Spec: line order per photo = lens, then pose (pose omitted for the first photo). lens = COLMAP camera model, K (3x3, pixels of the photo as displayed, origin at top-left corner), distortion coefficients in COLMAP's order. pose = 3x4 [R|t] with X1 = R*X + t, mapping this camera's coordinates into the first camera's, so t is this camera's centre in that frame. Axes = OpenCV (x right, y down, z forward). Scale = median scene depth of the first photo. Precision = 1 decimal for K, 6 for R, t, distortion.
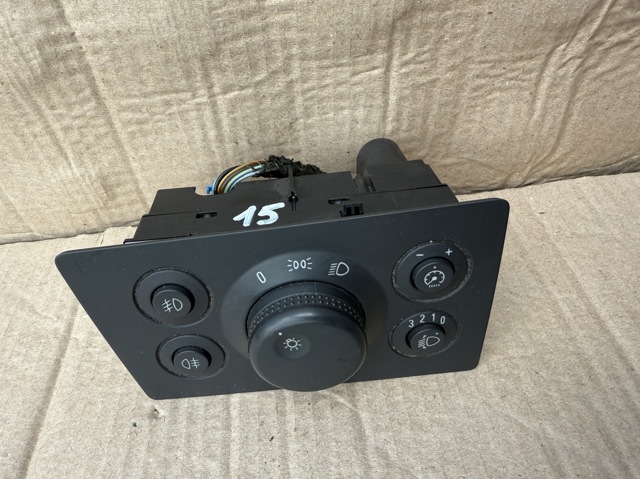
lens RADIAL K [[442.0, 0, 269.8], [0, 442.0, 226.6], [0, 0, 1]] dist [-0.001101, 0.002158]
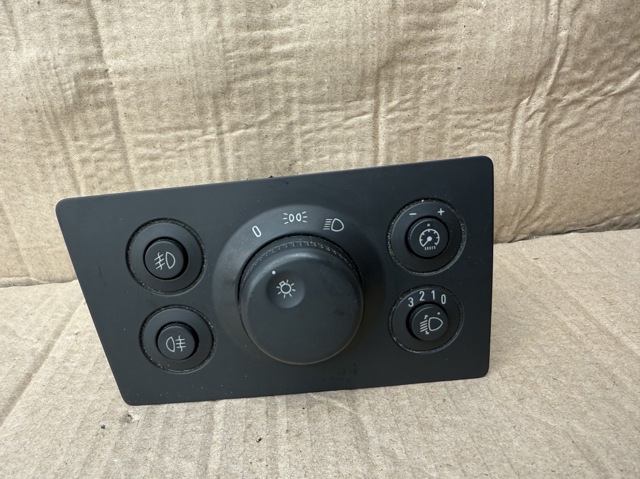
lens RADIAL K [[447.7, 0, 271.4], [0, 447.7, 239.6], [0, 0, 1]] dist [-0.002732, 0.007158]
pose [[0.999410, 0.034204, -0.003239, 0.012352], [-0.033261, 0.939572, -0.340731, 0.360868], [-0.008611, 0.340638, 0.940155, 0.026259]]
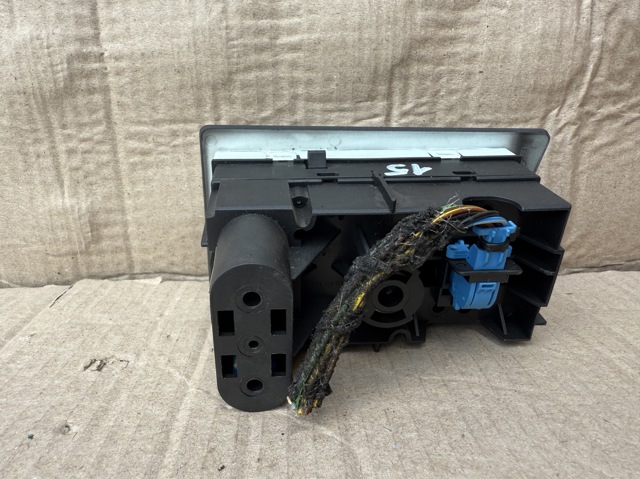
lens RADIAL K [[447.7, 0, 271.4], [0, 447.7, 239.6], [0, 0, 1]] dist [-0.002732, 0.007158]
pose [[0.994567, 0.095843, -0.040629, 0.064431], [-0.103808, 0.883946, -0.455920, 0.422007], [-0.007783, 0.457660, 0.889093, 0.199237]]
